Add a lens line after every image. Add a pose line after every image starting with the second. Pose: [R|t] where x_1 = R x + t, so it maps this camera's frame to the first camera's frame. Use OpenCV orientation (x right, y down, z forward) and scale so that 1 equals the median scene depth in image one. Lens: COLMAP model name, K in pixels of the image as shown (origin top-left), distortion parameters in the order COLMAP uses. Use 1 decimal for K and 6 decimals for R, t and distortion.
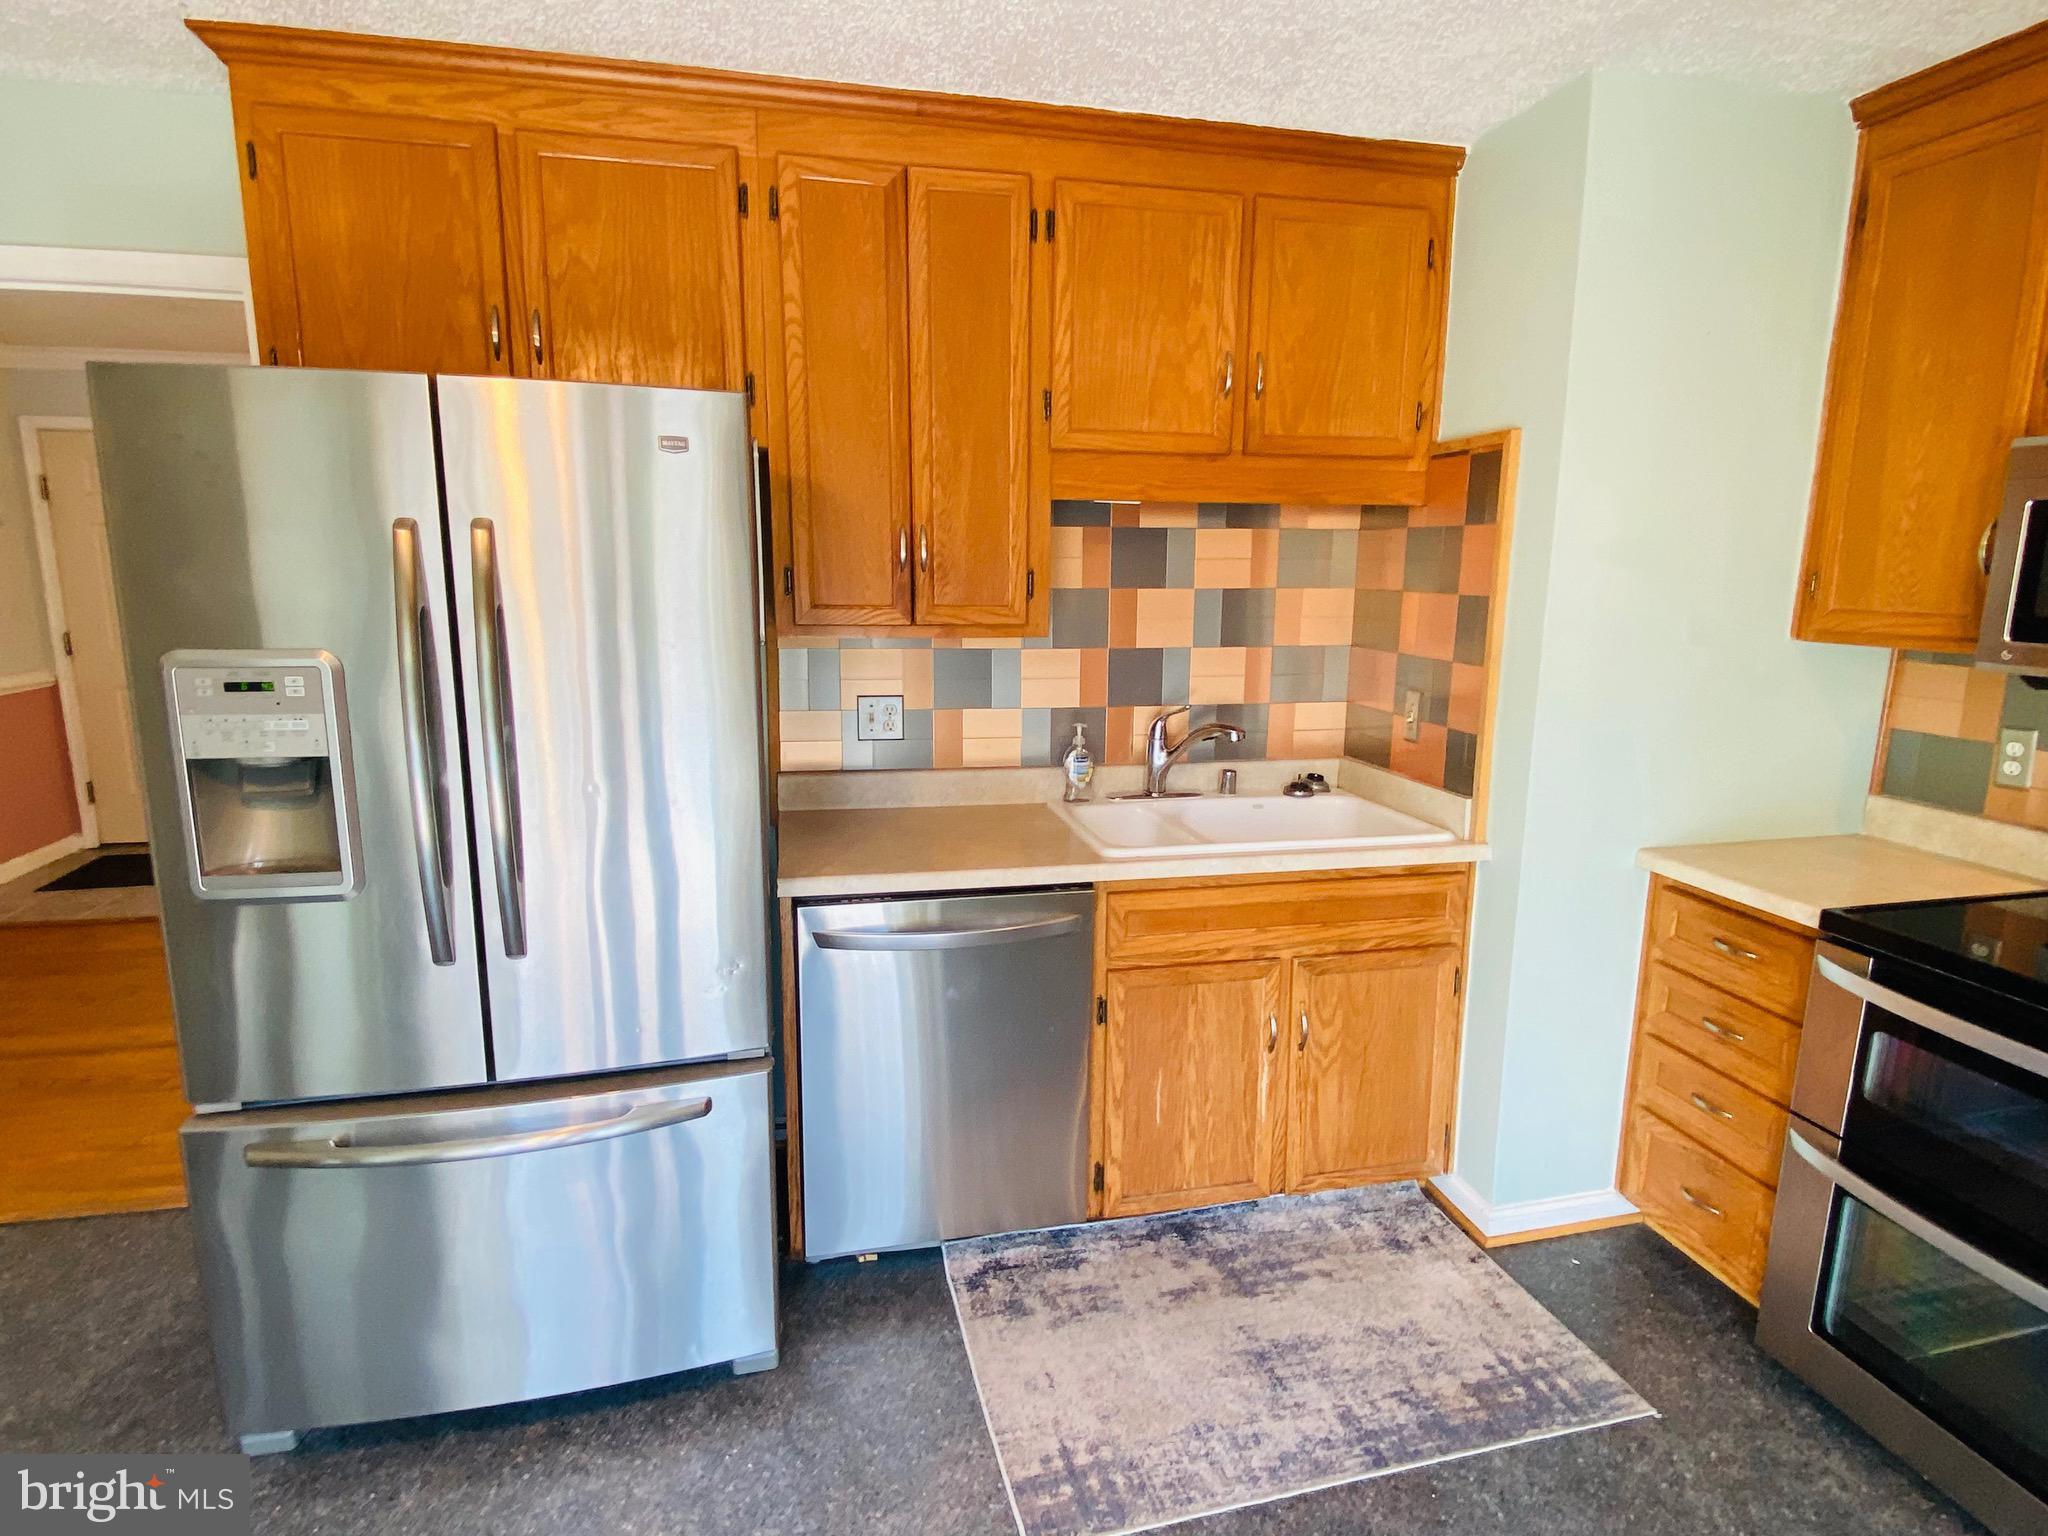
lens RADIAL K [[1087.1, 0, 1015.7], [0, 1087.1, 771.6], [0, 0, 1]] dist [0.054738, -0.053988]
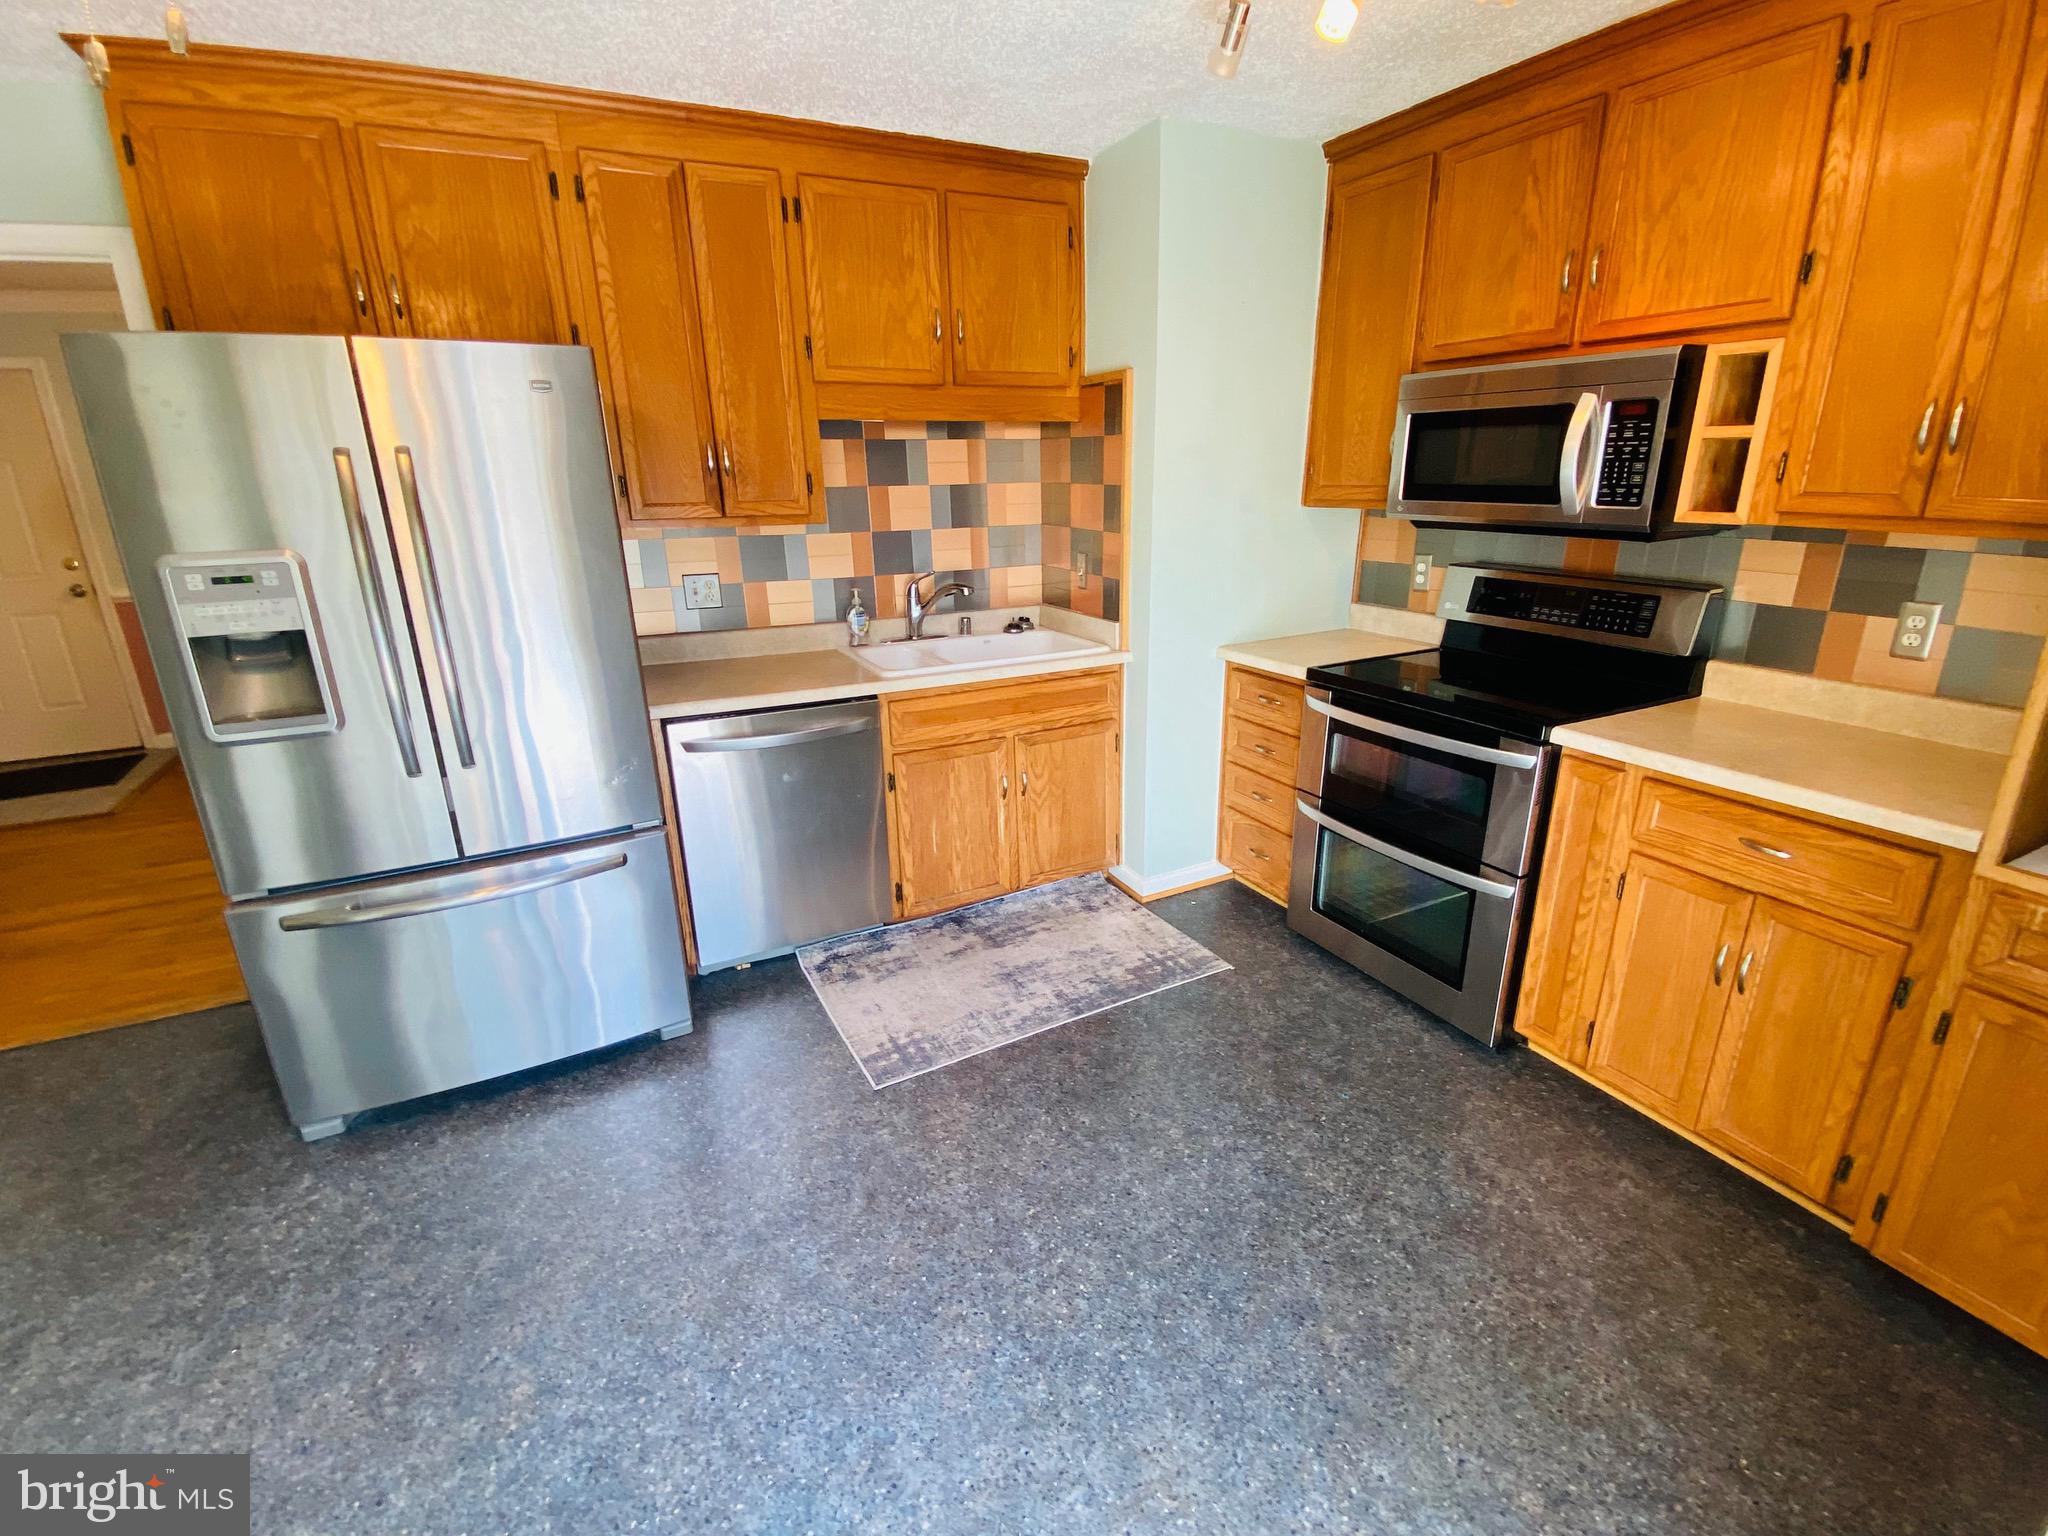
lens RADIAL K [[915.3, 0, 1024.0], [0, 915.3, 768.0], [0, 0, 1]] dist [0.030711, -0.027600]
pose [[0.967626, -0.102327, 0.230715, -0.031335], [0.071955, 0.988033, 0.136430, 0.046353], [-0.241915, -0.115412, 0.963409, -0.242681]]
